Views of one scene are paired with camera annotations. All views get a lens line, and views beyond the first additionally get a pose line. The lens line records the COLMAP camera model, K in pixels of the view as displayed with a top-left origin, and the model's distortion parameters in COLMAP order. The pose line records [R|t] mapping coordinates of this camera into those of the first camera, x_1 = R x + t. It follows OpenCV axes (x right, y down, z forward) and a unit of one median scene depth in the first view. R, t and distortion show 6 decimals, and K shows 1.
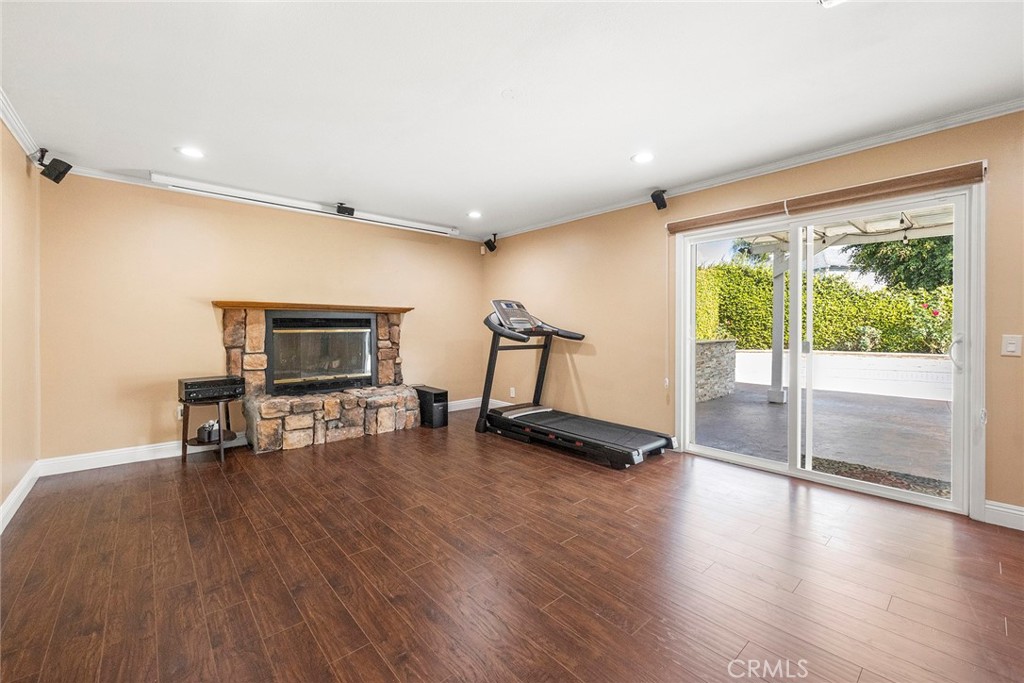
lens RADIAL K [[422.0, 0, 507.3], [0, 422.0, 331.1], [0, 0, 1]] dist [-0.002155, -0.000436]
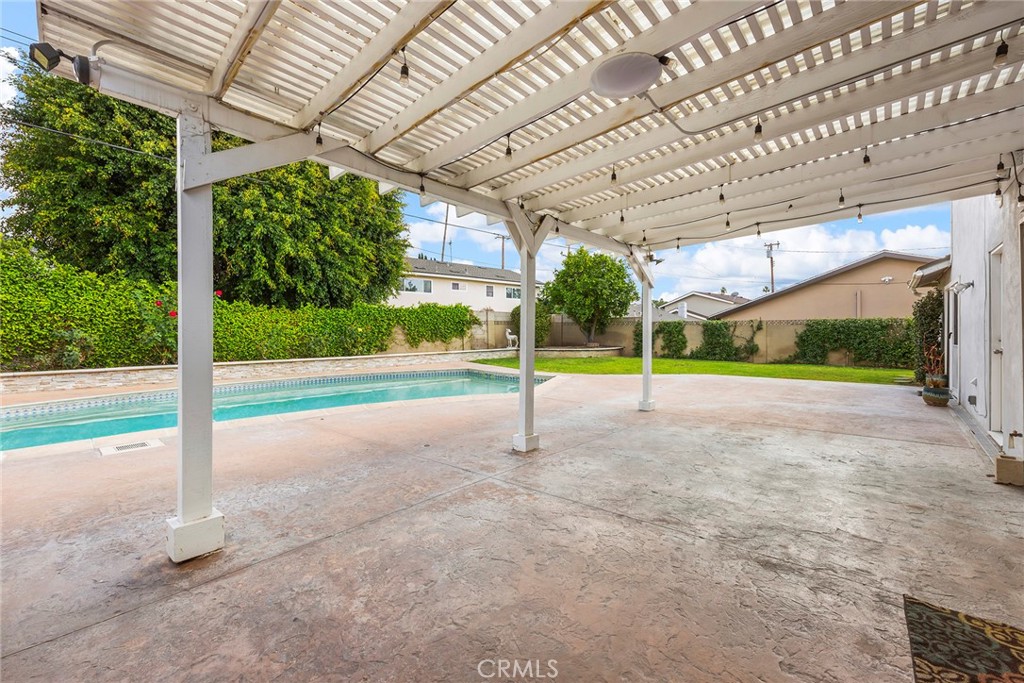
lens RADIAL K [[422.0, 0, 507.3], [0, 422.0, 331.1], [0, 0, 1]] dist [-0.002155, -0.000436]
pose [[-0.099734, -0.004461, 0.995004, 0.427656], [0.004113, 0.999980, 0.004896, -0.028318], [-0.995006, 0.004581, -0.099714, 1.187131]]
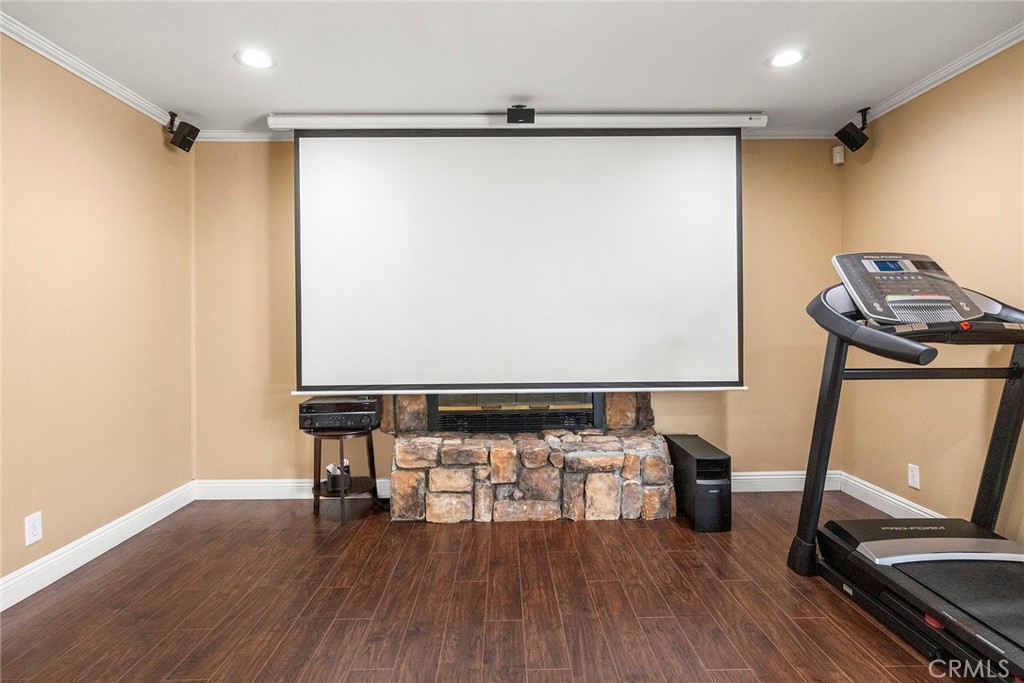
lens RADIAL K [[544.5, 0, 499.4], [0, 544.5, 326.1], [0, 0, 1]] dist [-0.003207, 0.000111]
pose [[0.760853, -0.003221, -0.648916, 0.064372], [0.002971, 0.999994, -0.001481, -0.004355], [0.648917, -0.000801, 0.760859, 0.423577]]
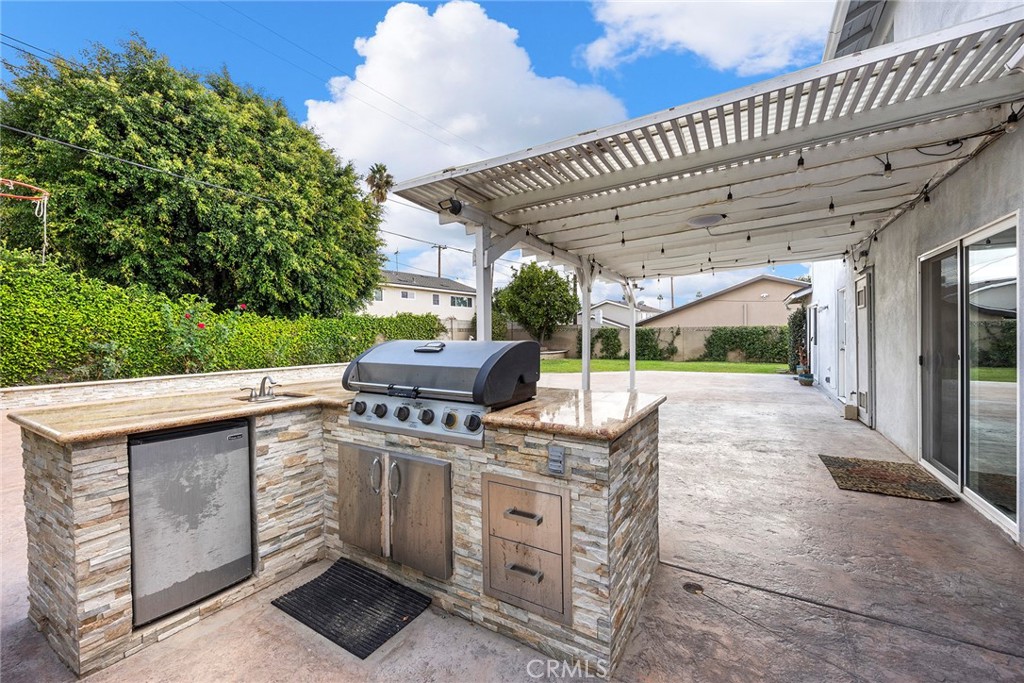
lens RADIAL K [[417.3, 0, 507.0], [0, 417.3, 337.7], [0, 0, 1]] dist [-0.001845, -0.000054]
pose [[-0.297003, -0.006560, 0.954854, 0.084808], [0.011884, 0.999874, 0.010566, -0.051078], [-0.954803, 0.014485, -0.296887, 1.746727]]
